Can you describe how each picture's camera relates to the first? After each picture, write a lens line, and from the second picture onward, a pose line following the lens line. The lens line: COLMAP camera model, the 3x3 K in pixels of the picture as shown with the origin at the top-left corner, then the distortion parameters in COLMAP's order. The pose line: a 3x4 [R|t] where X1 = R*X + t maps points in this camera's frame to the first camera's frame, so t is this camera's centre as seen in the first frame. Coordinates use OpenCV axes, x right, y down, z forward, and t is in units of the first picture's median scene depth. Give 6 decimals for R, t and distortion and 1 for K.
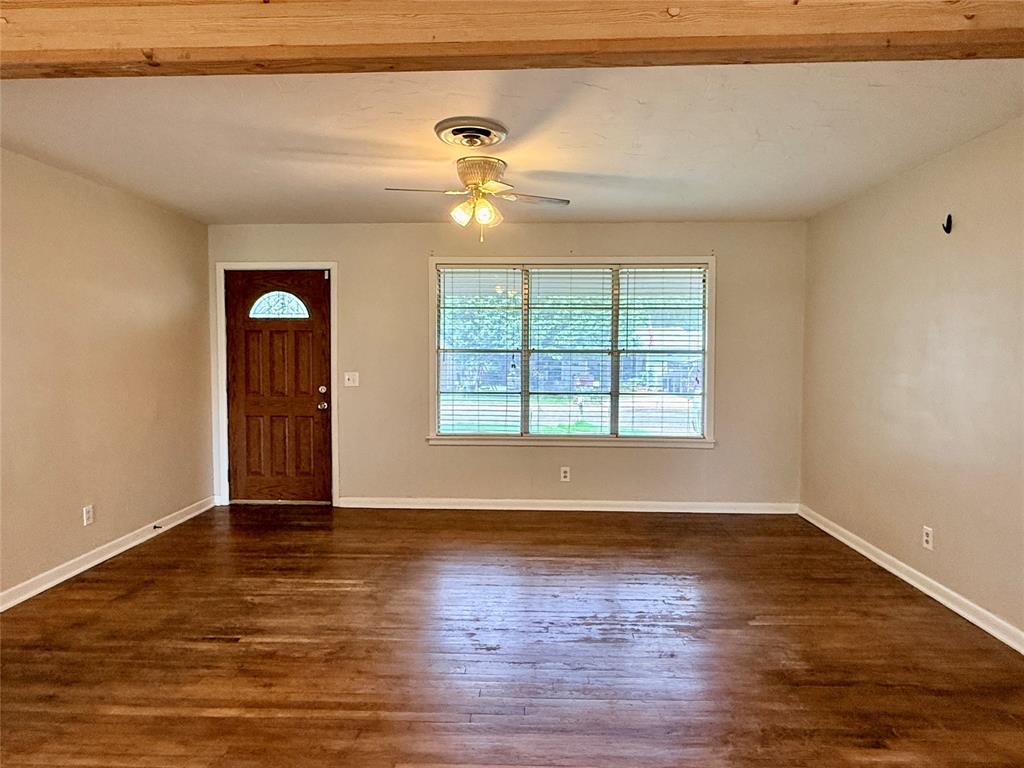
lens RADIAL K [[650.8, 0, 513.4], [0, 650.8, 383.1], [0, 0, 1]] dist [0.006287, -0.003601]
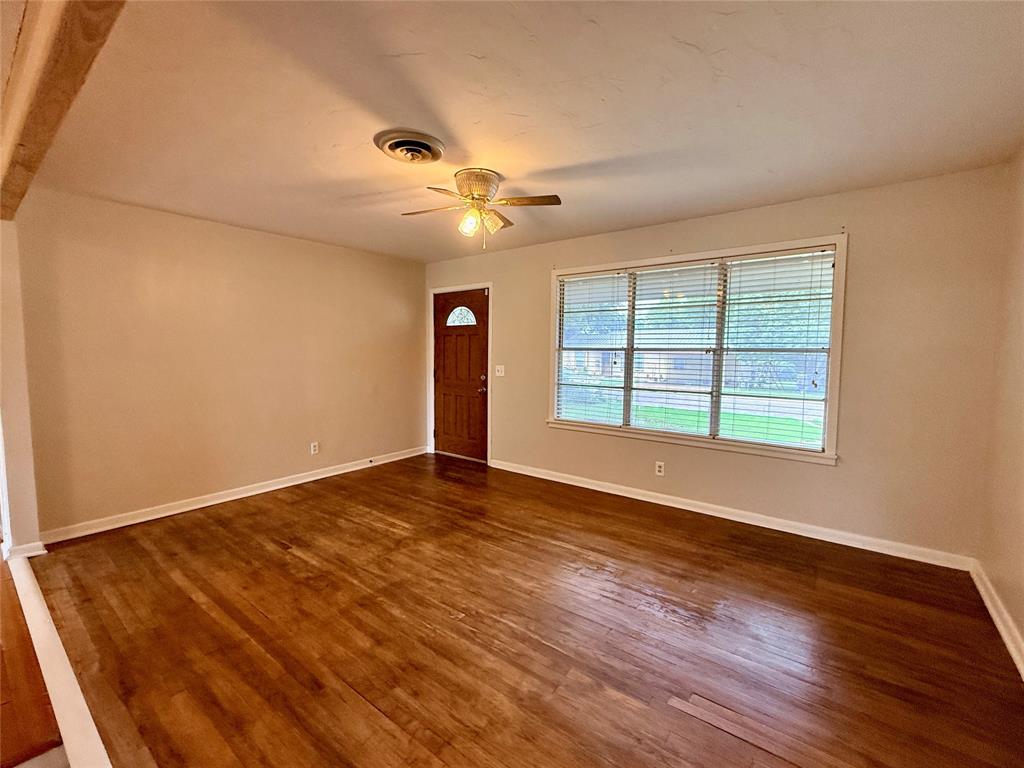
lens RADIAL K [[454.5, 0, 509.8], [0, 454.5, 383.9], [0, 0, 1]] dist [-0.000298, 0.000420]
pose [[0.801135, 0.046180, -0.596700, 0.322266], [-0.033248, 0.998913, 0.032669, -0.010604], [0.597560, -0.006333, 0.801799, 0.287824]]
